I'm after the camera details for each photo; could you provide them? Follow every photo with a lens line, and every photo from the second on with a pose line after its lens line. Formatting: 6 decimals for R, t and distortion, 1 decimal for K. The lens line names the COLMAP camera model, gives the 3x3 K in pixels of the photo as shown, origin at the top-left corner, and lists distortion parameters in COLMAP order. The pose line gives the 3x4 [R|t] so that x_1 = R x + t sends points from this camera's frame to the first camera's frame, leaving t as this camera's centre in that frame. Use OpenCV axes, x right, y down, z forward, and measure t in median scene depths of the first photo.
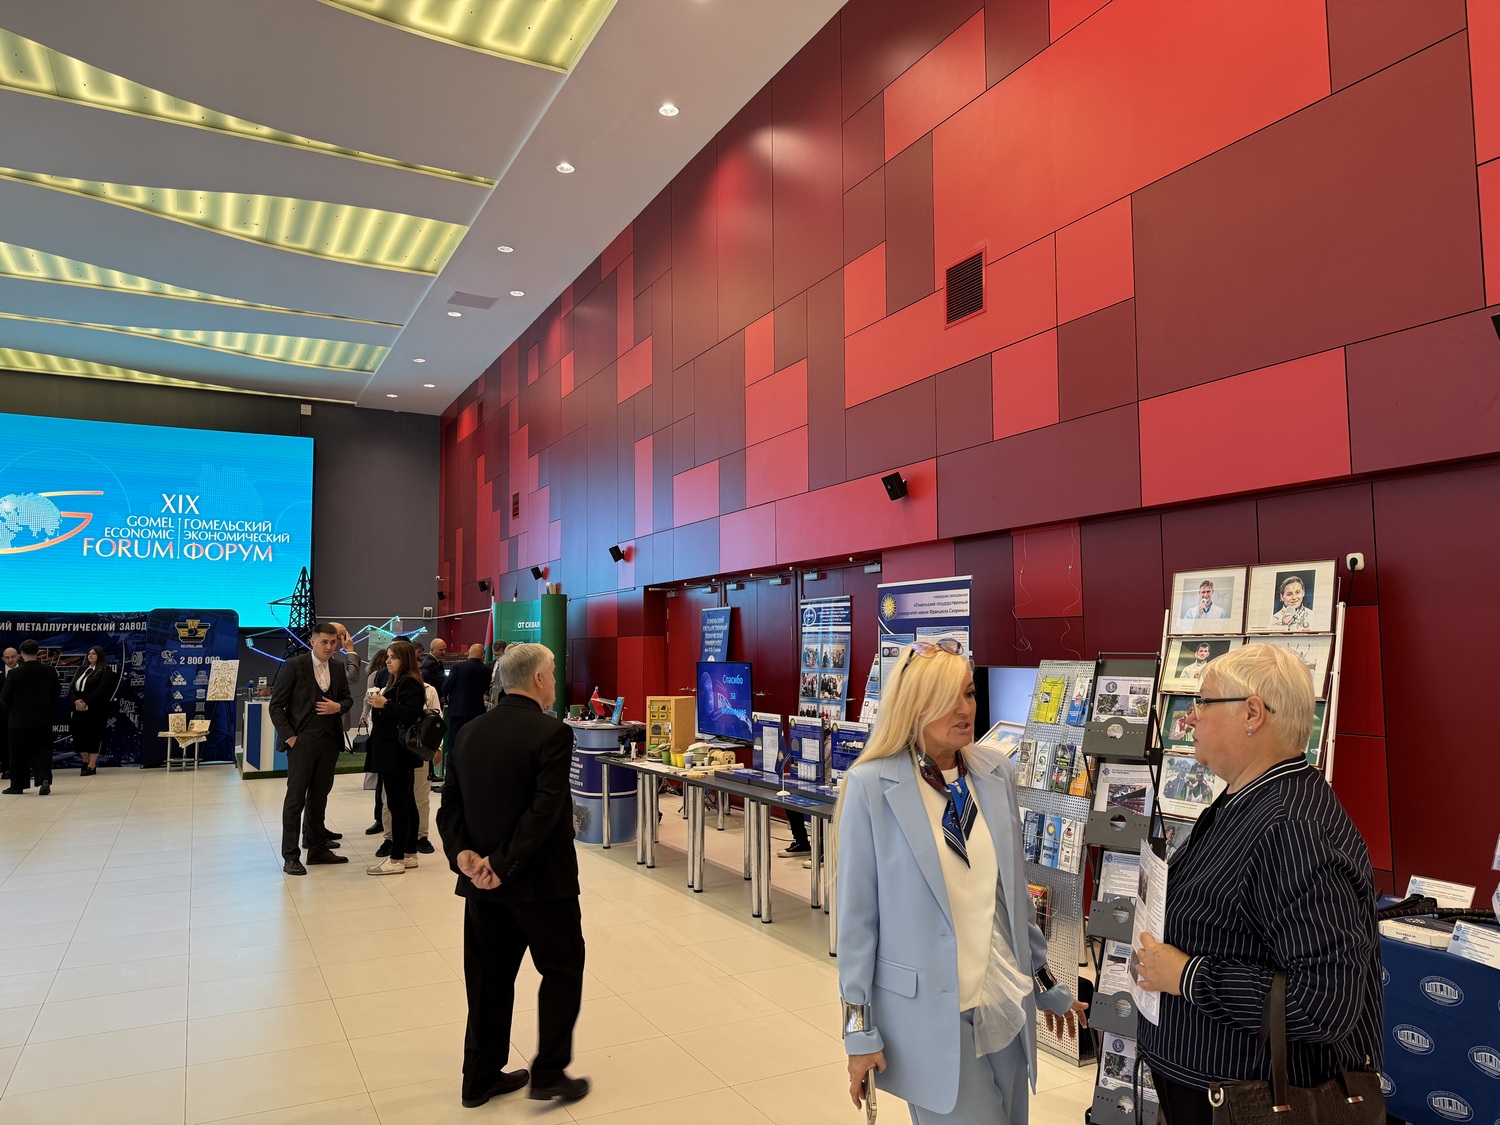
lens RADIAL K [[1047.7, 0, 743.7], [0, 1047.7, 561.7], [0, 0, 1]] dist [0.035030, -0.027239]
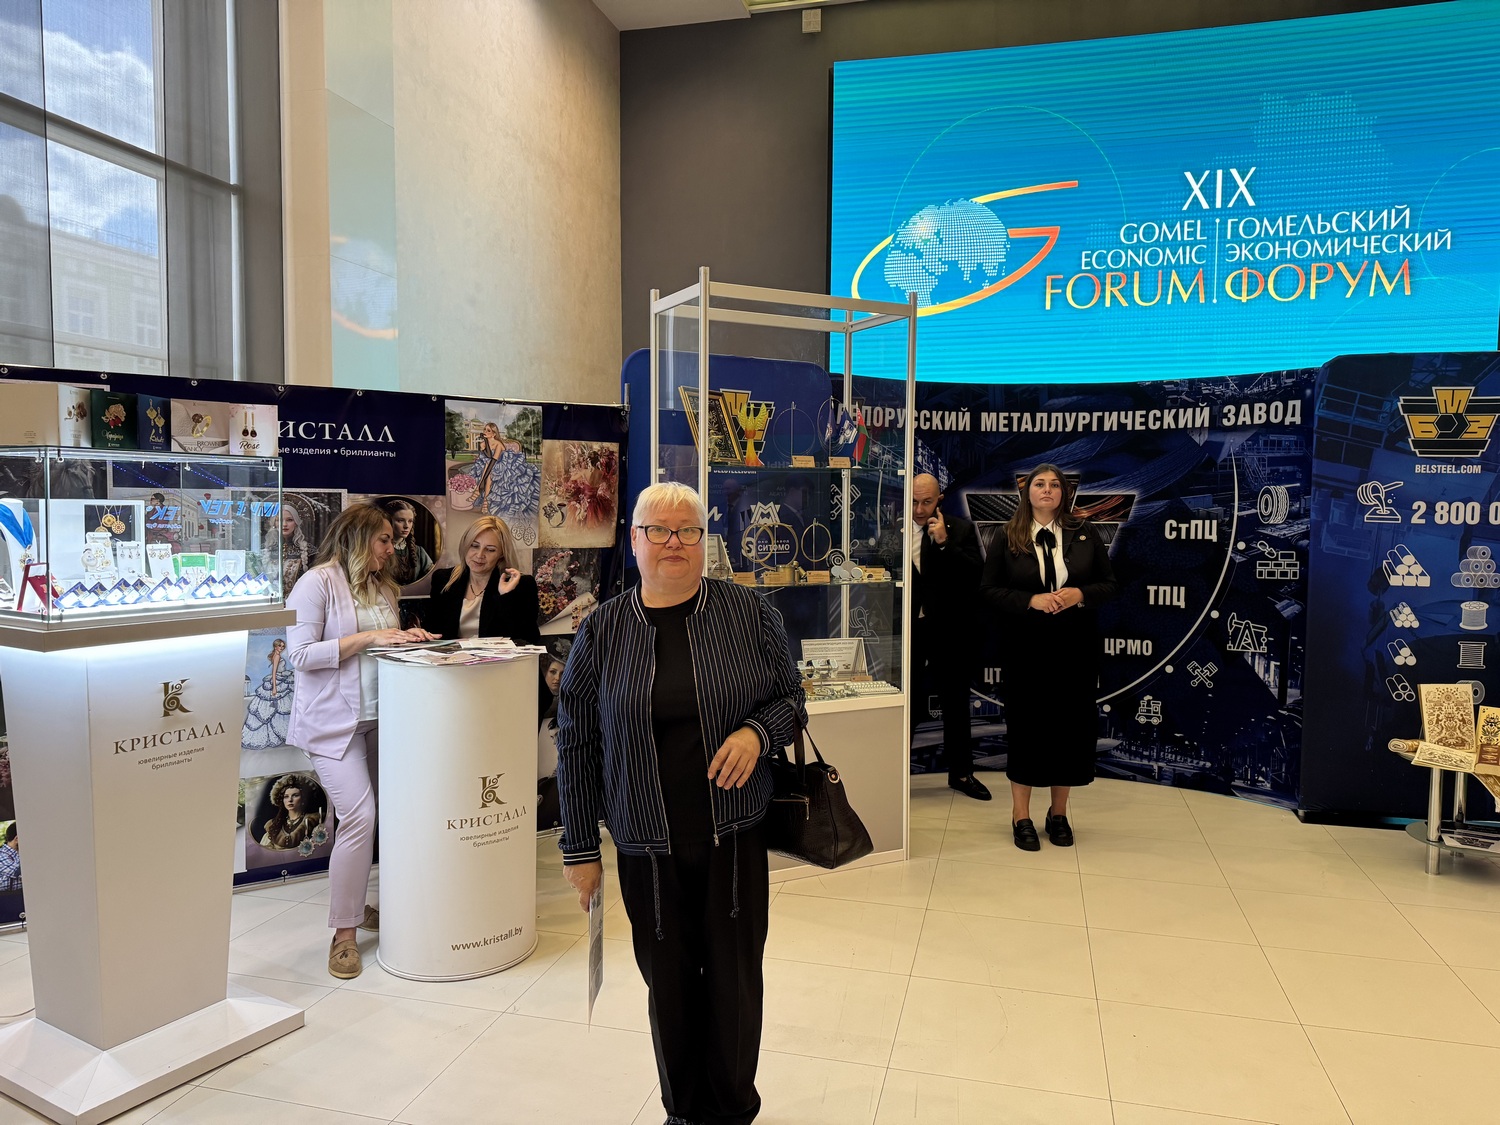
lens RADIAL K [[1047.7, 0, 760.7], [0, 1047.7, 559.8], [0, 0, 1]] dist [0.035030, -0.027239]
pose [[0.747965, 0.049300, -0.661904, -0.468610], [0.043697, 0.991417, 0.123220, 0.059086], [0.662298, -0.121087, 0.739391, 0.623500]]
